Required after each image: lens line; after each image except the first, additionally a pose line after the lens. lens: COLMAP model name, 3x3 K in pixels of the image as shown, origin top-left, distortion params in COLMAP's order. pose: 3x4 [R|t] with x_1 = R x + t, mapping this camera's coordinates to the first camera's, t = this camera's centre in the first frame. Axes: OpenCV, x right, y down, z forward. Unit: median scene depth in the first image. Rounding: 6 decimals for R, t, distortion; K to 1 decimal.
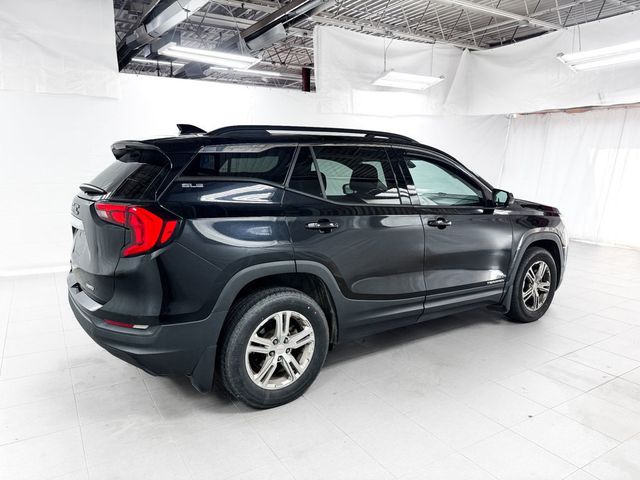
lens RADIAL K [[459.7, 0, 322.1], [0, 459.7, 232.3], [0, 0, 1]] dist [0.071631, -0.076374]
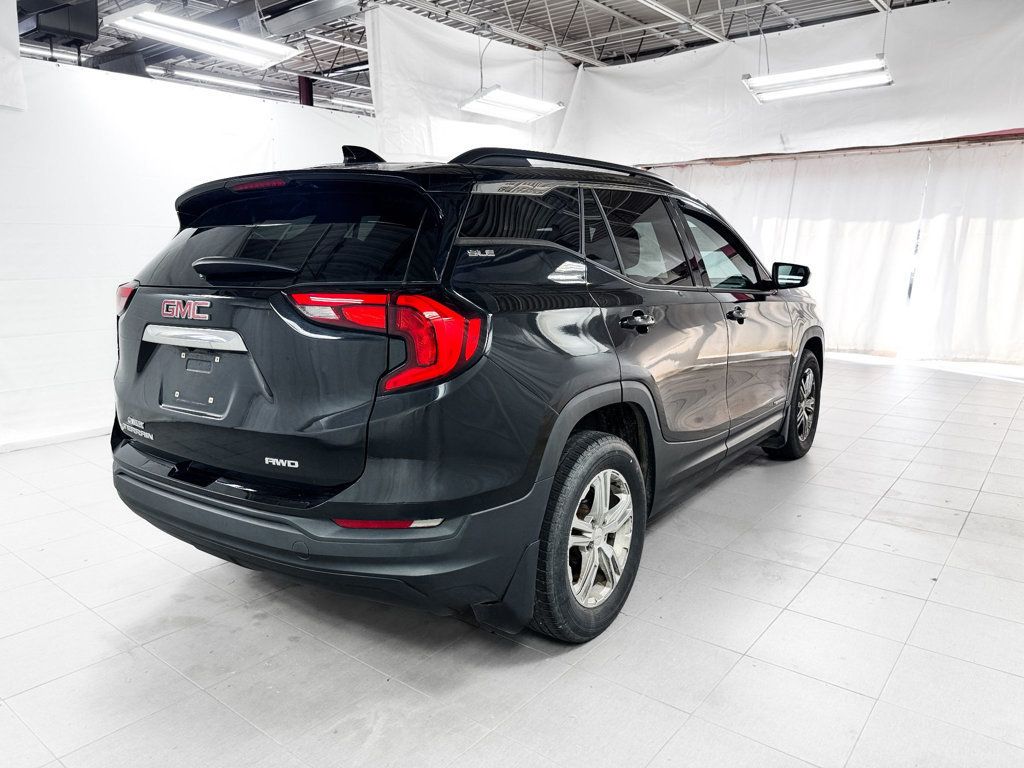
lens RADIAL K [[735.6, 0, 515.3], [0, 735.6, 371.7], [0, 0, 1]] dist [0.071631, -0.076374]
pose [[0.939838, -0.071907, 0.333966, -0.438725], [0.067716, 0.997411, 0.024192, 0.014911], [-0.334841, -0.000122, 0.942275, 0.145065]]
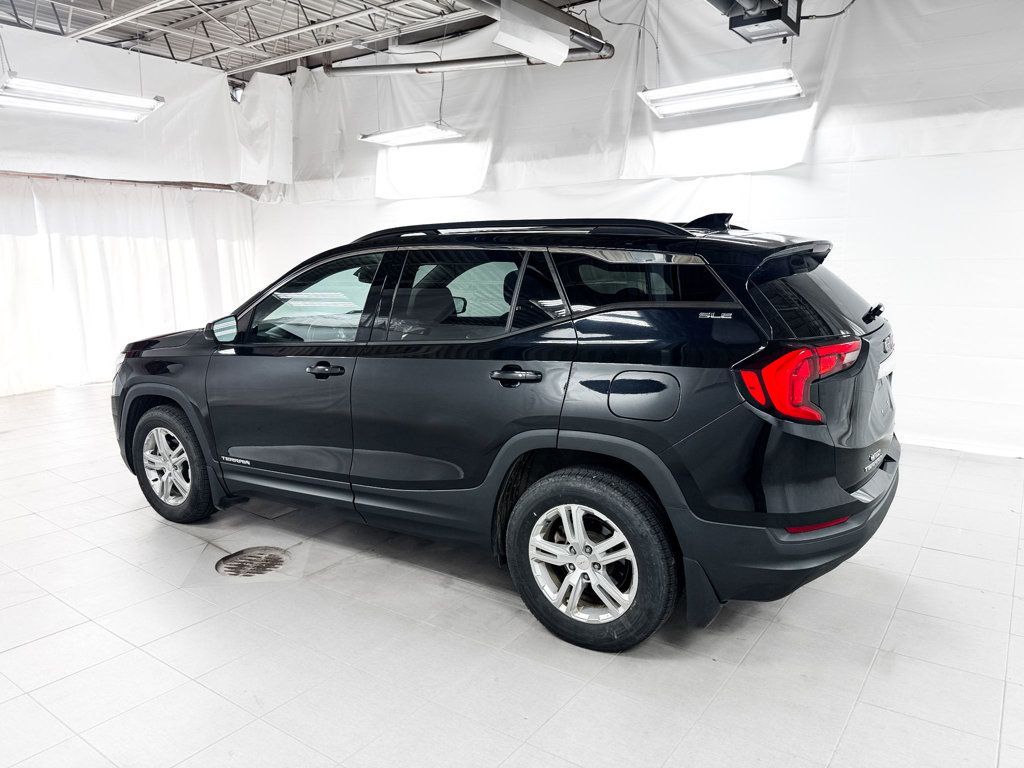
lens RADIAL K [[740.1, 0, 512.0], [0, 740.1, 384.0], [0, 0, 1]] dist [0.093106, -0.099706]
pose [[-0.364319, -0.165107, 0.916521, -1.218225], [0.154595, 0.959781, 0.234352, -0.301203], [-0.918353, 0.227069, -0.324142, 1.702650]]
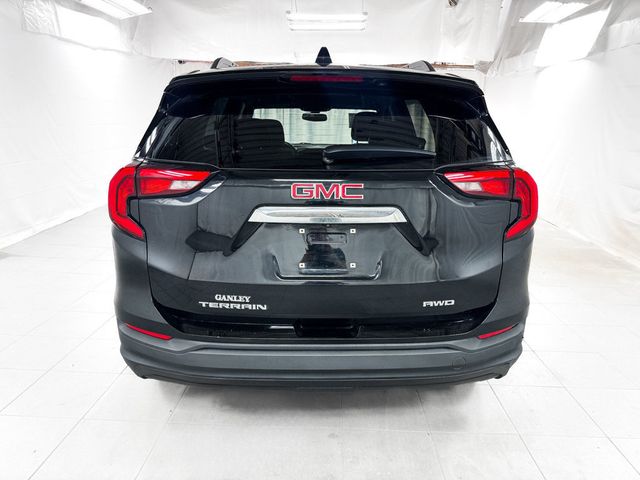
lens RADIAL K [[459.7, 0, 322.1], [0, 459.7, 232.3], [0, 0, 1]] dist [0.071631, -0.076374]
pose [[0.547417, -0.203423, 0.811759, -0.919599], [0.116116, 0.979087, 0.167051, -0.090520], [-0.828765, 0.002812, 0.559590, 0.650335]]
